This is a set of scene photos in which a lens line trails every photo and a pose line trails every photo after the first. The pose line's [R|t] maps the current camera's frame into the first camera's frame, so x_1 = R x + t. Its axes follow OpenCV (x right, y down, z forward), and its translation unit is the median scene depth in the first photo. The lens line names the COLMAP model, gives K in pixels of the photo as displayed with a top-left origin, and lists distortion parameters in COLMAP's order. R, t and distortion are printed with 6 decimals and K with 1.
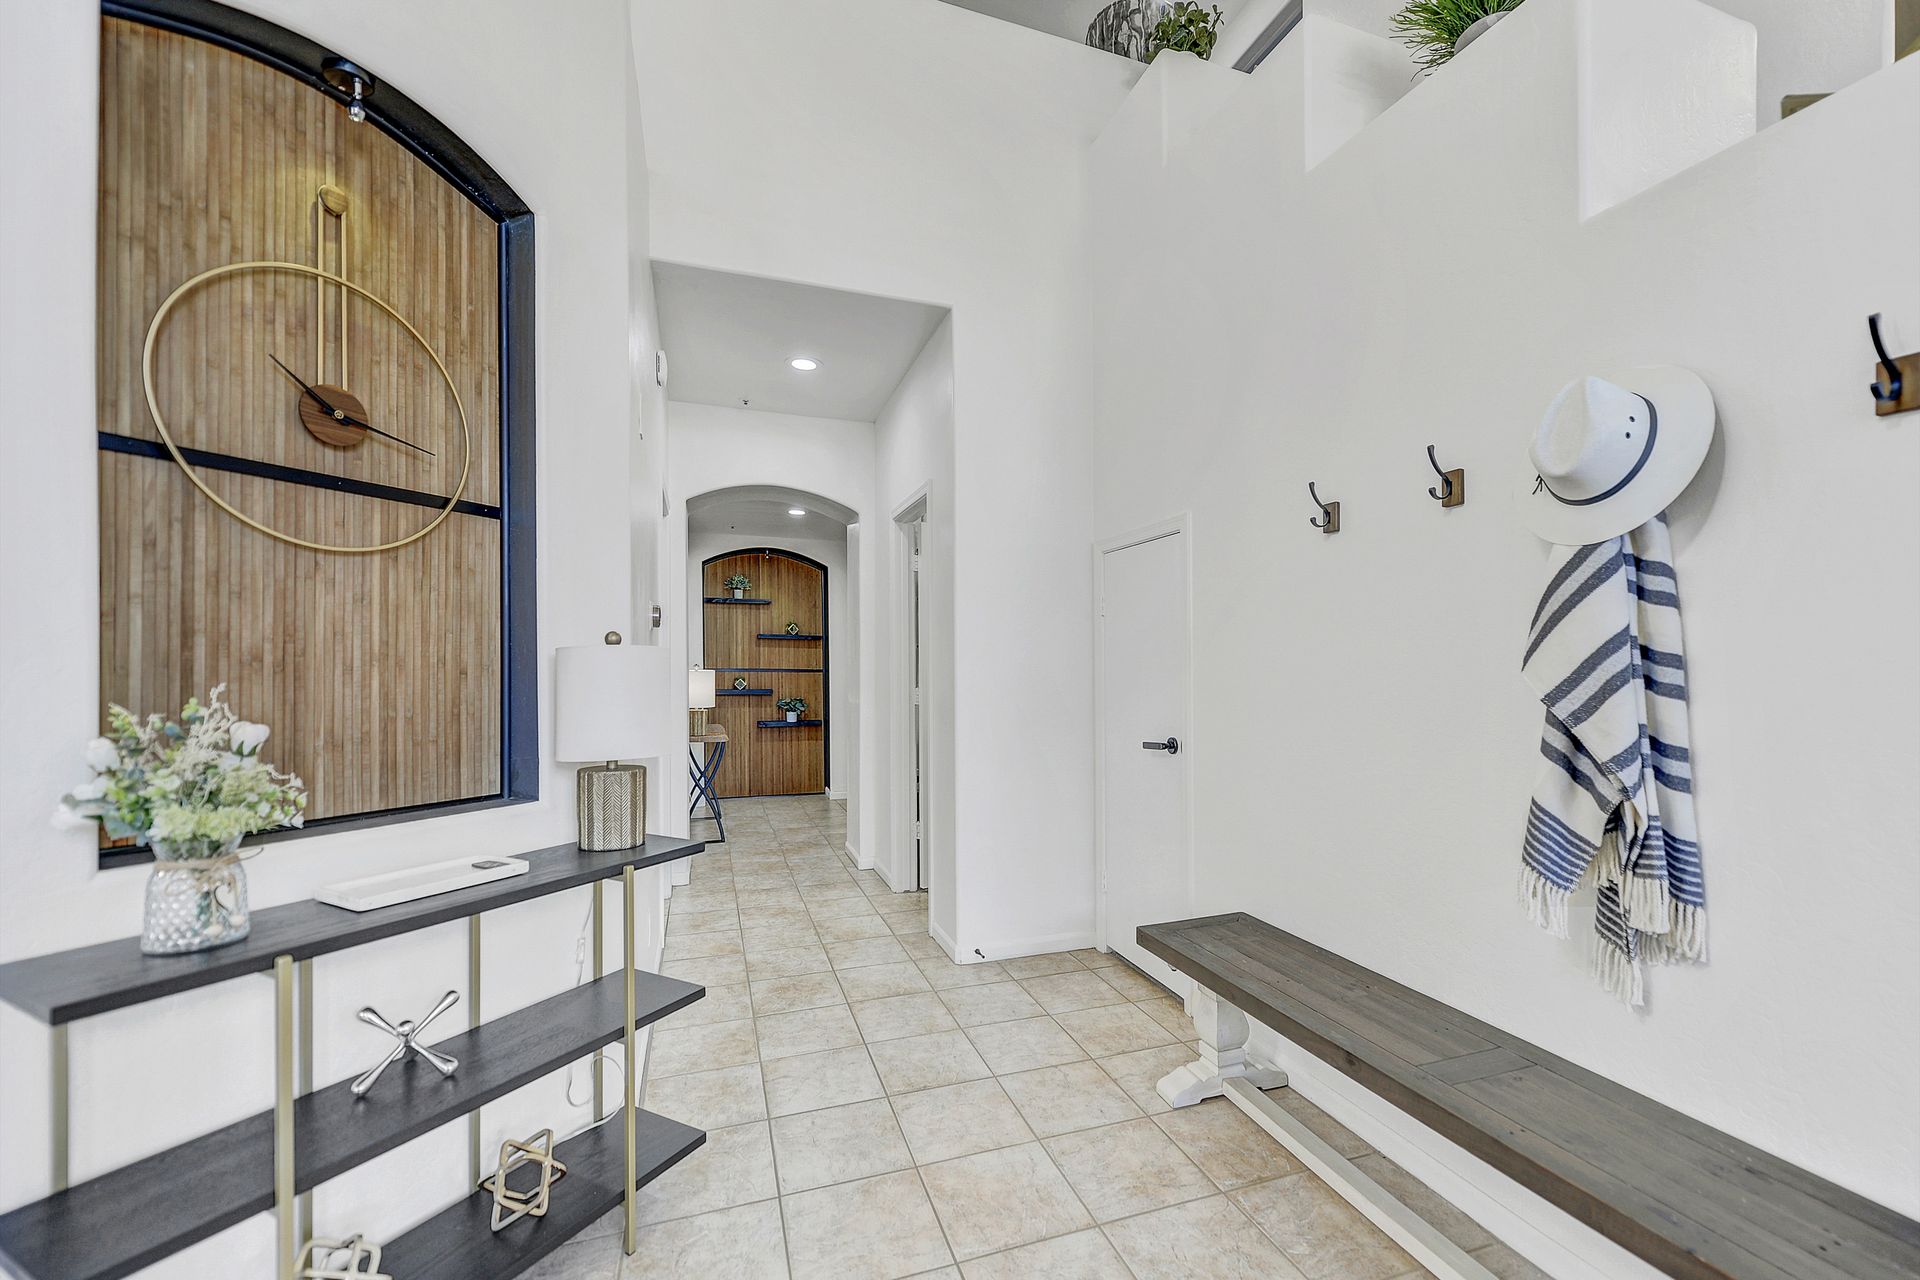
lens RADIAL K [[781.6, 0, 977.0], [0, 781.6, 655.8], [0, 0, 1]] dist [0.000844, -0.000001]
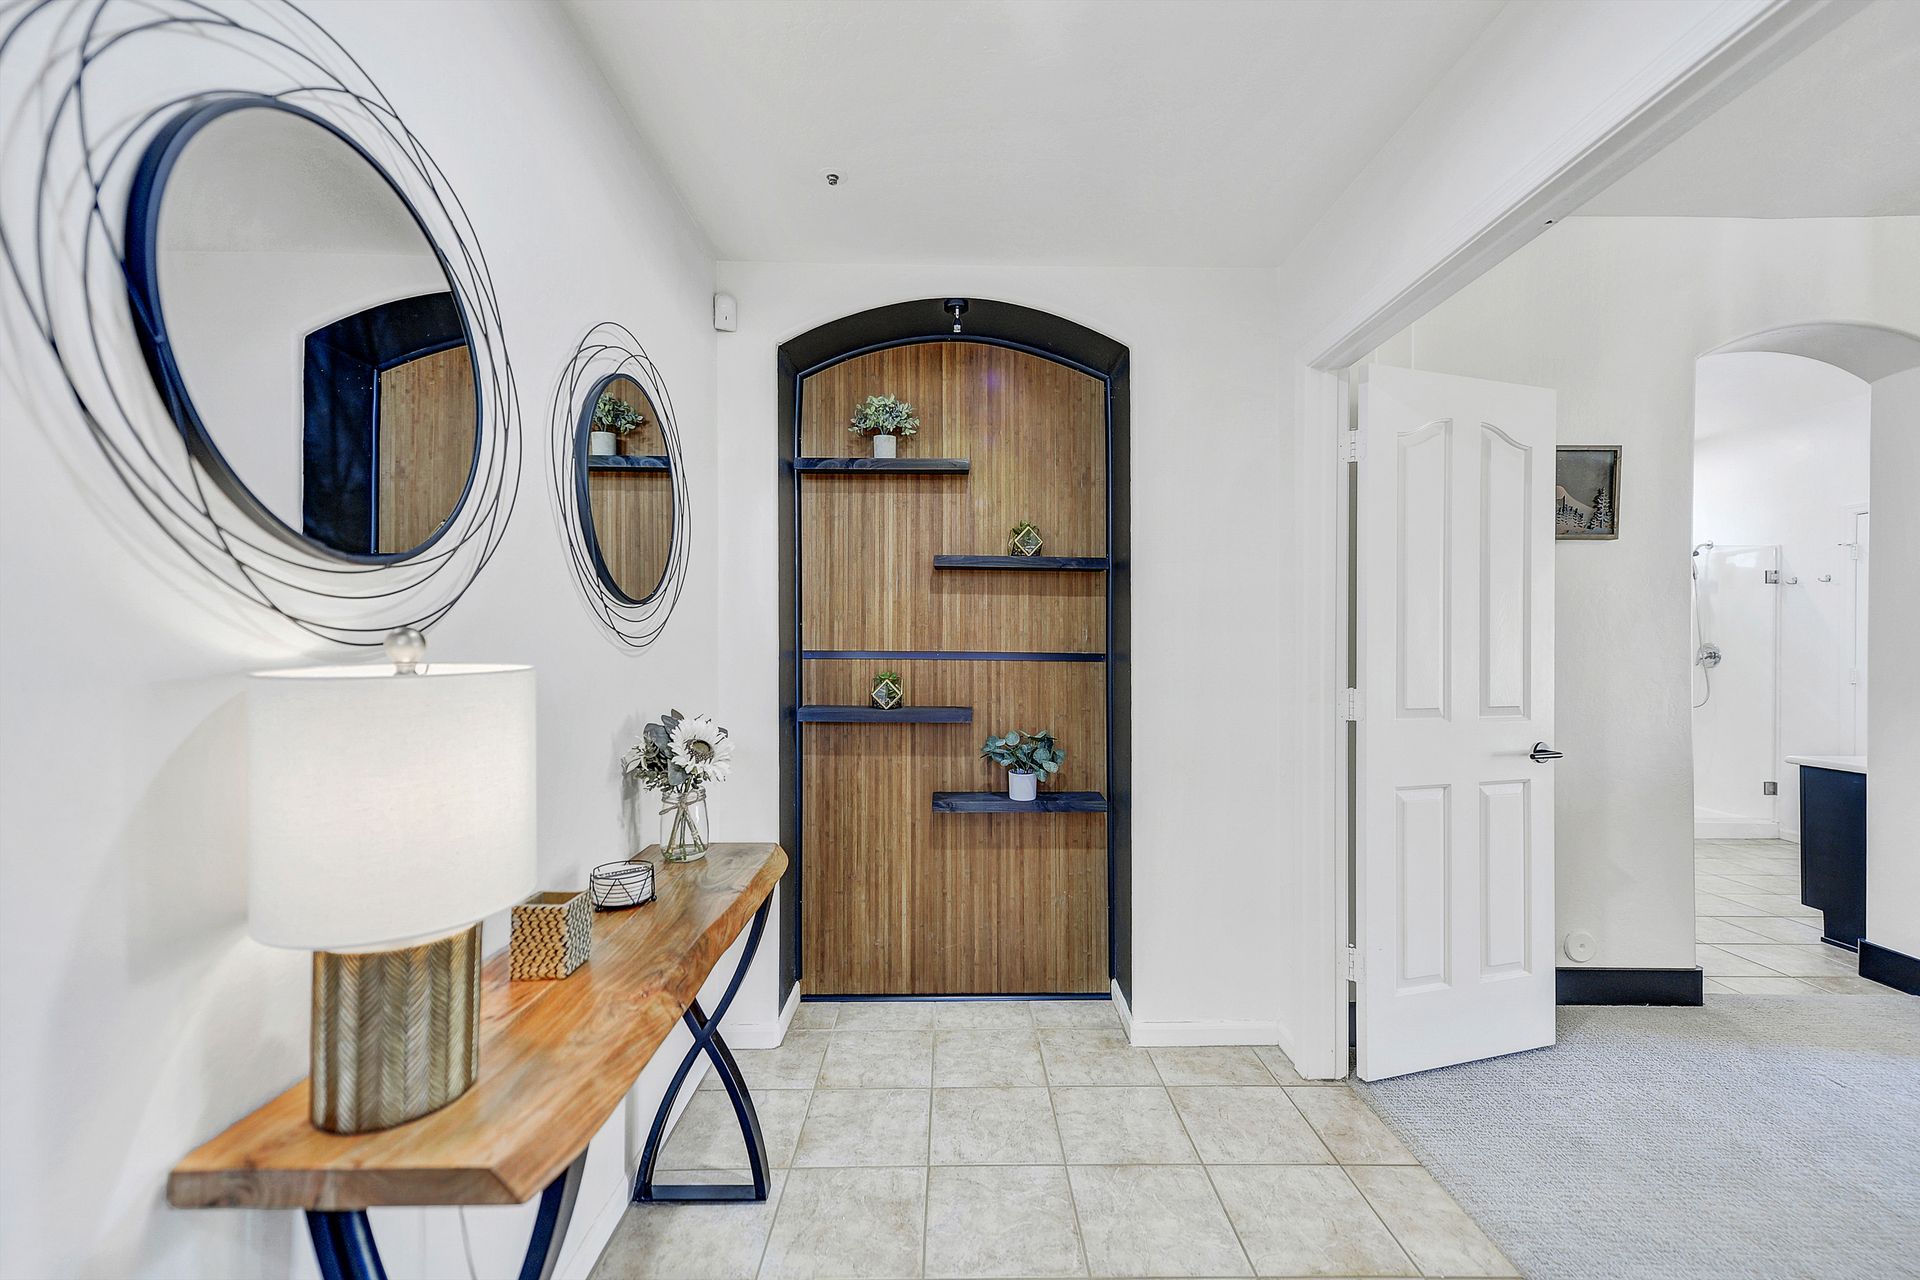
lens RADIAL K [[781.6, 0, 966.7], [0, 781.6, 644.9], [0, 0, 1]] dist [0.000844, -0.000001]
pose [[0.949742, 0.006405, -0.312969, -0.149580], [-0.006415, 0.999979, 0.000999, 0.013329], [0.312969, 0.001058, 0.949763, 0.650772]]
